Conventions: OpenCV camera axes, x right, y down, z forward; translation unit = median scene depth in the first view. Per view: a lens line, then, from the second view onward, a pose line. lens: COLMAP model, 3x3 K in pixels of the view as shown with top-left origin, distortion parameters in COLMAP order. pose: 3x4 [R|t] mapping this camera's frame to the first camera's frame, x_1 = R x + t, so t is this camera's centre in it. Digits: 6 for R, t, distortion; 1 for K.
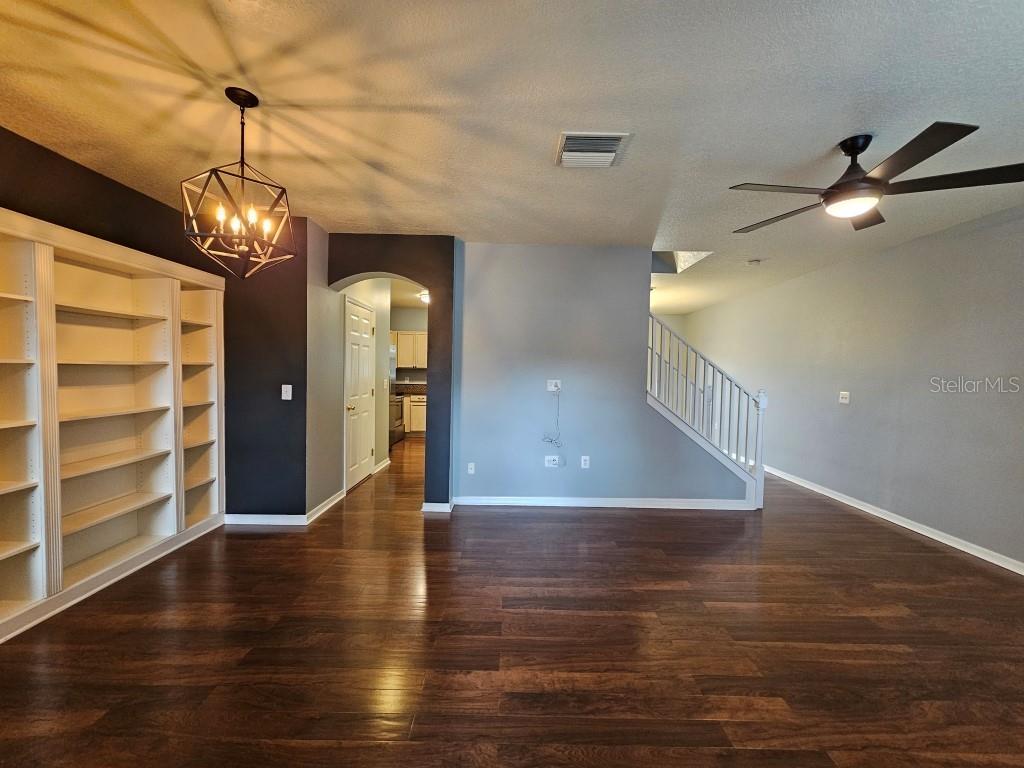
lens RADIAL K [[418.3, 0, 514.0], [0, 418.3, 382.9], [0, 0, 1]] dist [0.000188, -0.000758]
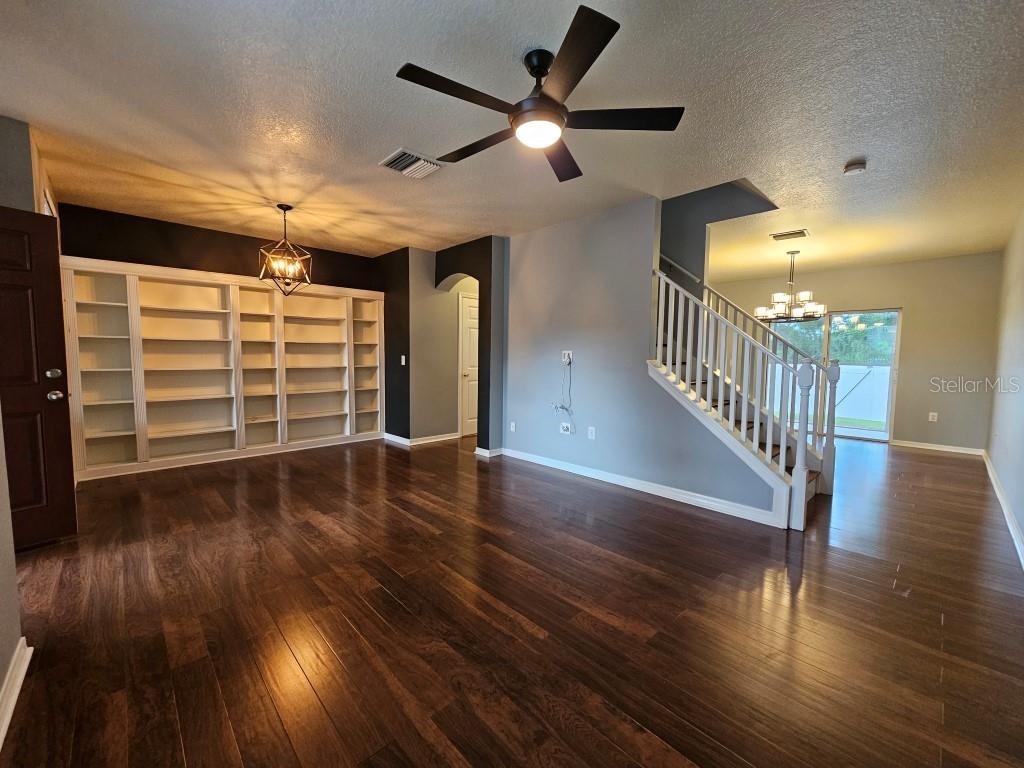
lens RADIAL K [[416.1, 0, 512.3], [0, 416.1, 381.6], [0, 0, 1]] dist [-0.000361, -0.000666]
pose [[0.690647, 0.031986, -0.722485, 1.264886], [-0.020621, 0.999486, 0.024537, 0.078905], [0.722898, -0.002048, 0.690951, 0.305747]]
